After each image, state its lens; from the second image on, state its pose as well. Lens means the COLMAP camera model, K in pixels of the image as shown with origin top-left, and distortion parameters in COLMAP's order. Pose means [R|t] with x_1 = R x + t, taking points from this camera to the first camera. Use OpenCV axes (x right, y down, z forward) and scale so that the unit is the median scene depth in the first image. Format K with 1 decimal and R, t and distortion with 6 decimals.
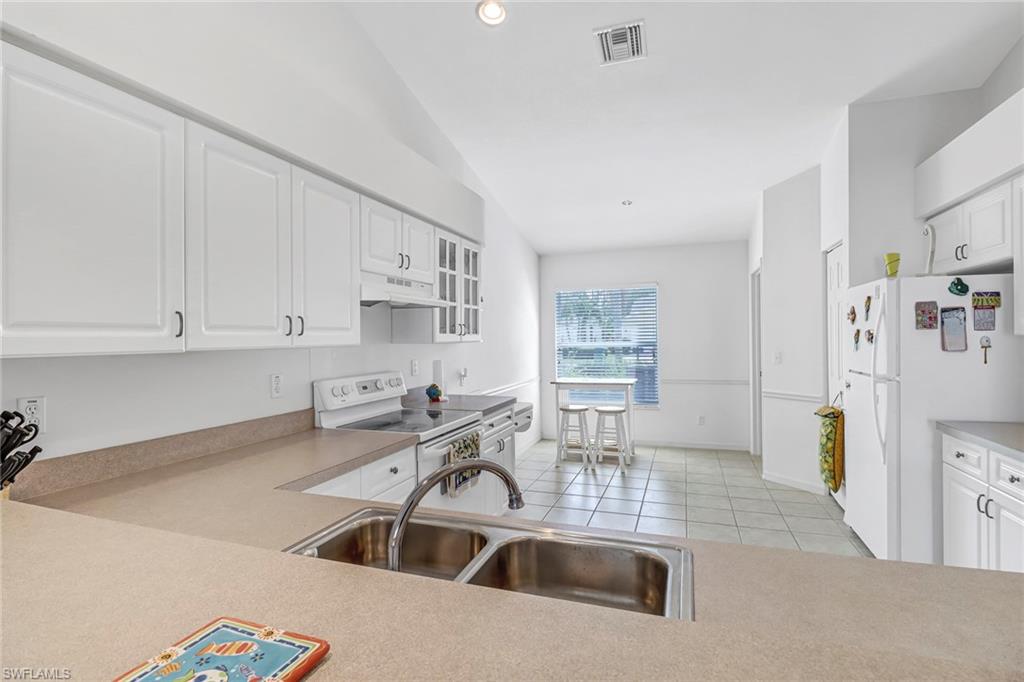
lens RADIAL K [[487.0, 0, 518.1], [0, 487.0, 338.5], [0, 0, 1]] dist [-0.008586, -0.001565]
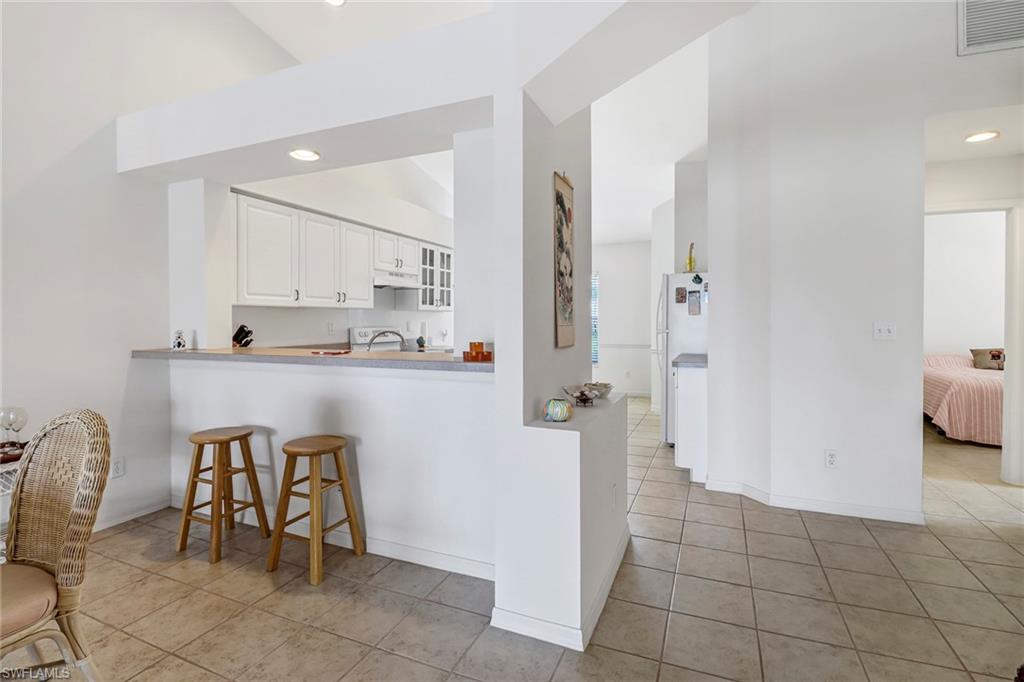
lens RADIAL K [[487.0, 0, 513.9], [0, 487.0, 335.9], [0, 0, 1]] dist [-0.008586, -0.001565]
pose [[0.998004, 0.012229, -0.061950, 0.267553], [-0.010384, 0.999495, 0.030021, 0.044793], [0.062285, -0.029318, 0.997628, -0.677520]]
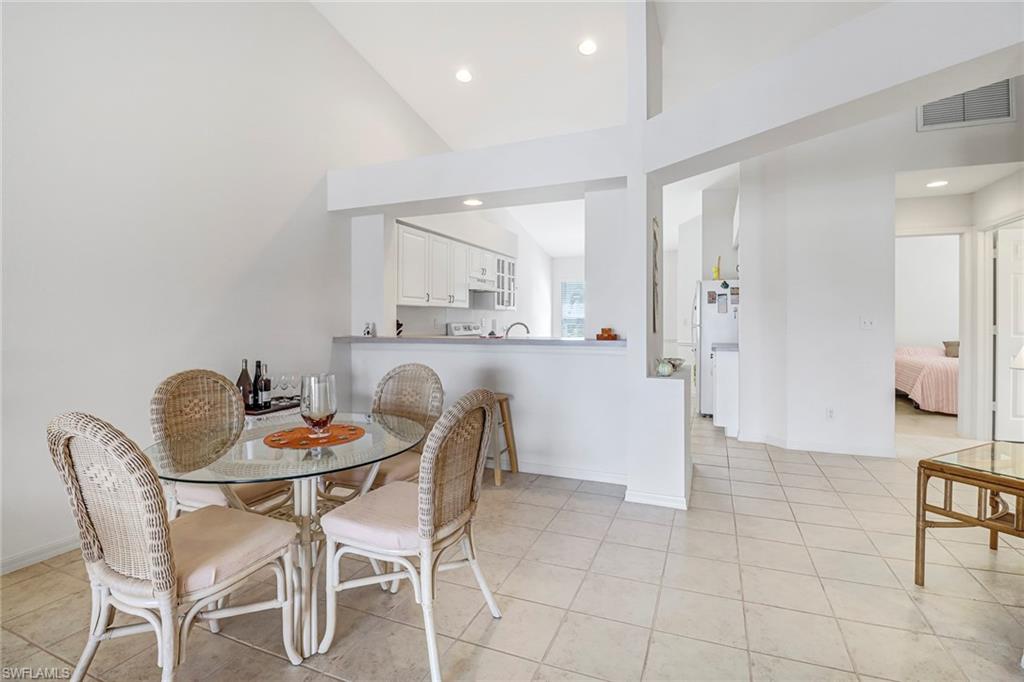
lens RADIAL K [[487.0, 0, 513.4], [0, 487.0, 332.8], [0, 0, 1]] dist [-0.008586, -0.001565]
pose [[0.998347, 0.011576, -0.056304, 0.026427], [-0.010346, 0.999702, 0.022094, 0.063358], [0.056543, -0.021475, 0.998169, -1.086391]]
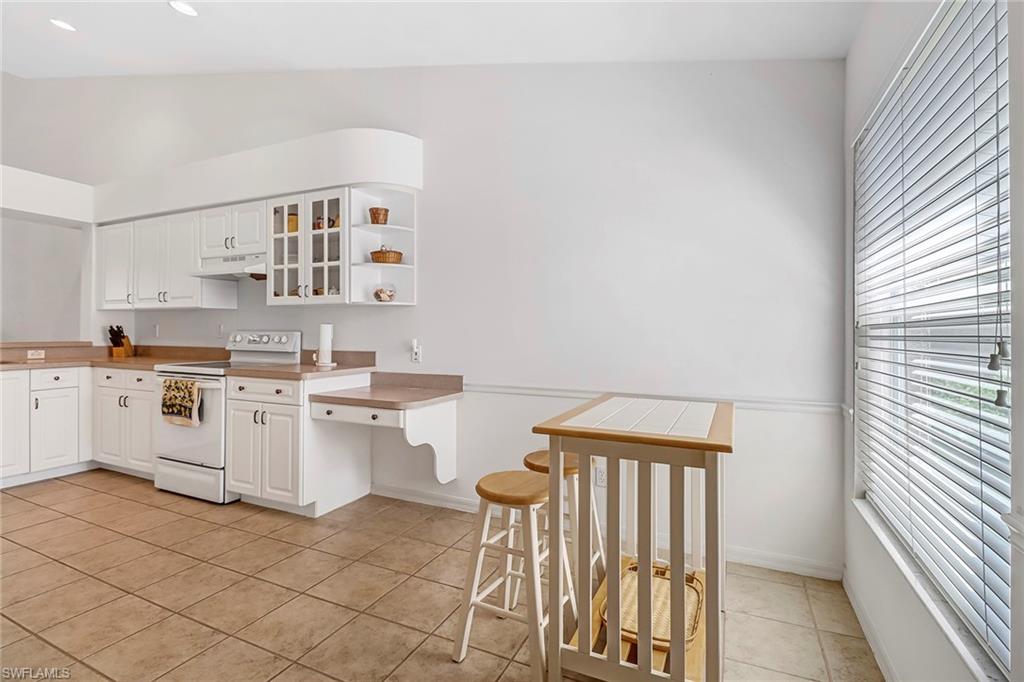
lens RADIAL K [[487.0, 0, 518.3], [0, 487.0, 332.8], [0, 0, 1]] dist [-0.008586, -0.001565]
pose [[-0.086126, 0.025024, -0.995970, 0.881856], [-0.002267, 0.999677, 0.025313, 0.041820], [0.996282, 0.004438, -0.086041, 1.669898]]
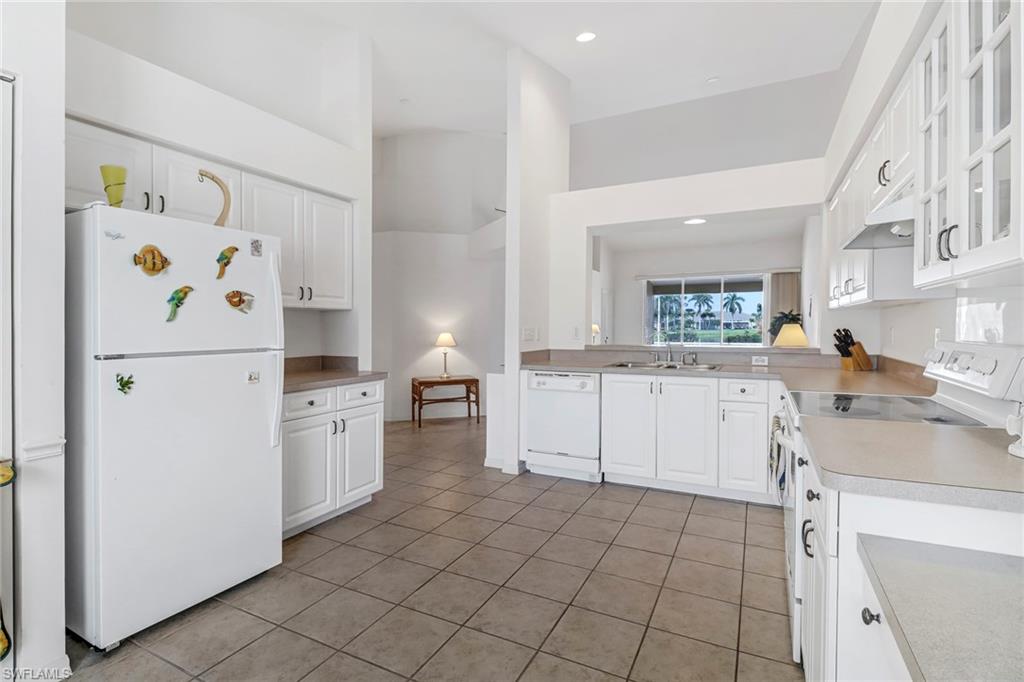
lens RADIAL K [[487.0, 0, 513.4], [0, 487.0, 335.4], [0, 0, 1]] dist [-0.008586, -0.001565]
pose [[-0.990035, 0.021717, 0.139136, 0.183559], [0.023817, 0.999626, 0.013444, 0.042815], [-0.138792, 0.016623, -0.990182, 1.542705]]
